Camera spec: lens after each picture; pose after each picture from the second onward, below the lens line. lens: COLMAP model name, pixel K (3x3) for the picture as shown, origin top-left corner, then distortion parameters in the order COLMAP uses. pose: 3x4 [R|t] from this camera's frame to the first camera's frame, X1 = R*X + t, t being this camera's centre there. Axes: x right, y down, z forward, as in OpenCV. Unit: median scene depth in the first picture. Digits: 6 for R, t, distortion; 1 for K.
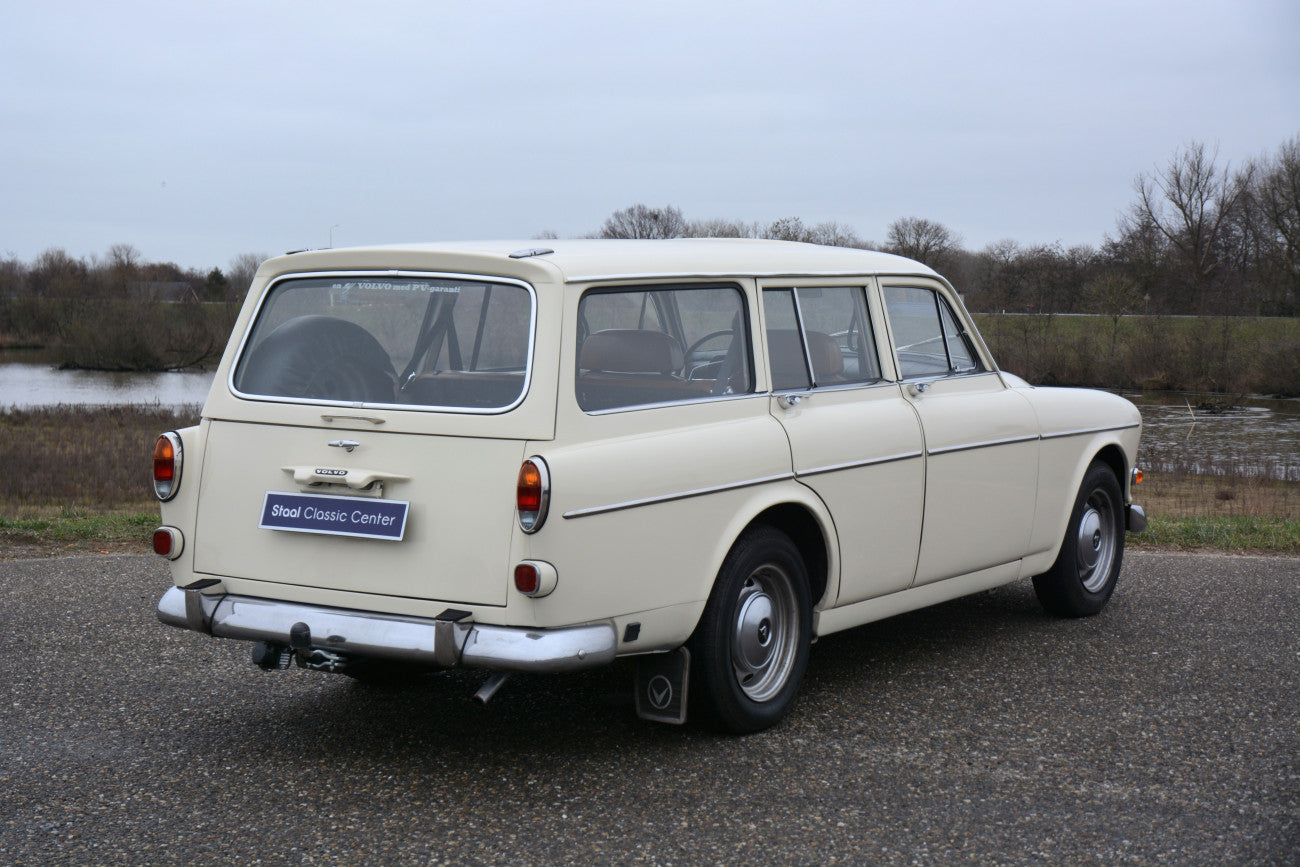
lens RADIAL K [[2254.6, 0, 650.0], [0, 2254.6, 433.5], [0, 0, 1]] dist [0.220658, -0.066246]
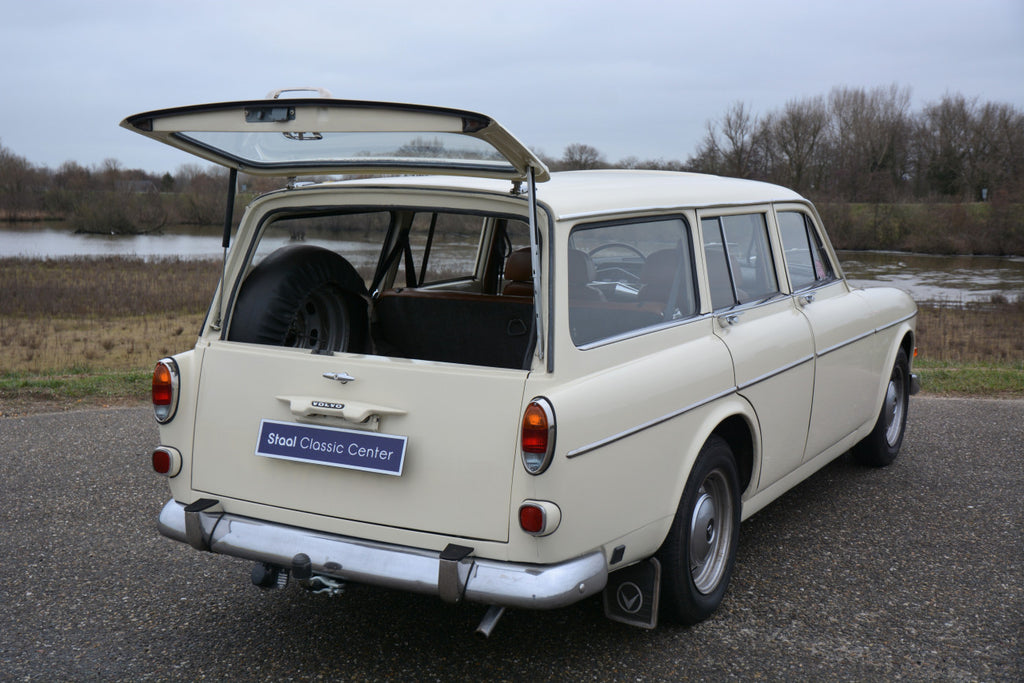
lens RADIAL K [[1300.3, 0, 505.0], [0, 1300.3, 342.7], [0, 0, 1]] dist [0.077878, 0.102374]
pose [[0.998039, -0.007110, 0.062197, -0.086558], [0.003554, 0.998363, 0.057090, -0.040042], [-0.062501, -0.056757, 0.996430, 0.363323]]
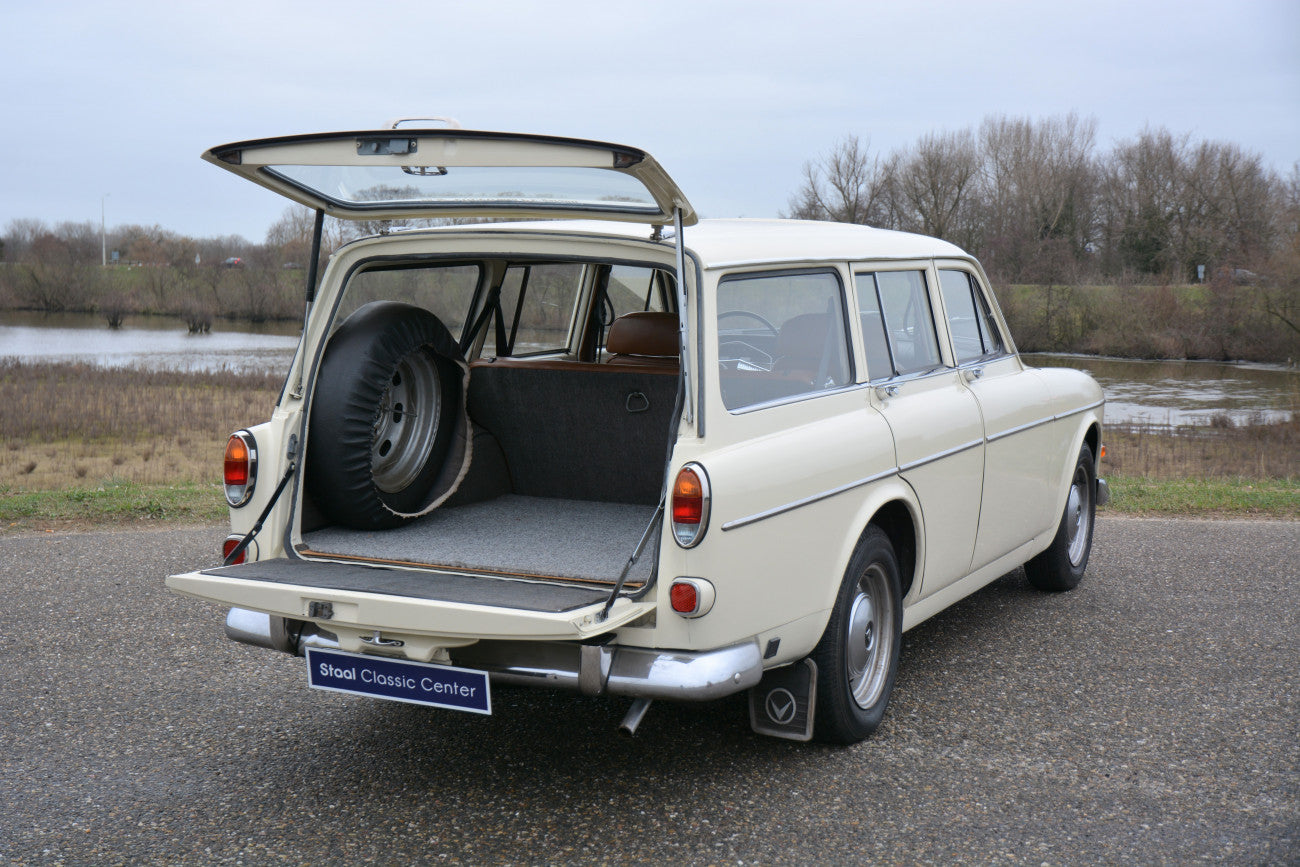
lens RADIAL K [[1932.2, 0, 647.1], [0, 1932.2, 434.3], [0, 0, 1]] dist [0.135871, 0.019697]
pose [[0.991009, -0.006573, 0.133630, -0.146329], [0.002755, 0.999583, 0.028732, -0.019950], [-0.133764, -0.028106, 0.990615, 0.200889]]
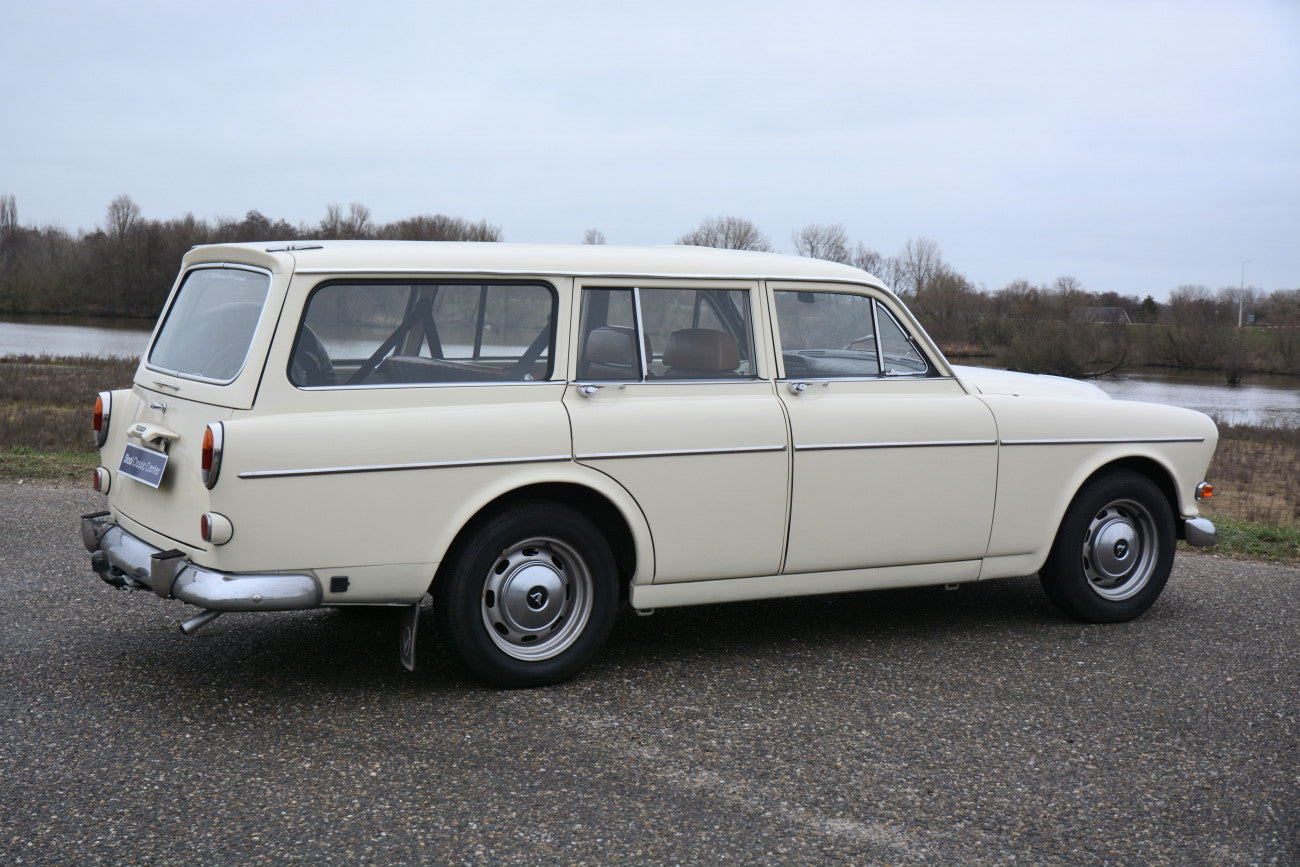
lens RADIAL K [[1794.2, 0, 650.0], [0, 1794.2, 433.5], [0, 0, 1]] dist [0.108001, 0.023368]
pose [[0.891969, 0.053855, -0.448877, 0.474524], [-0.052173, 0.998508, 0.016124, -0.008906], [0.449076, 0.009037, 0.893448, 0.235475]]
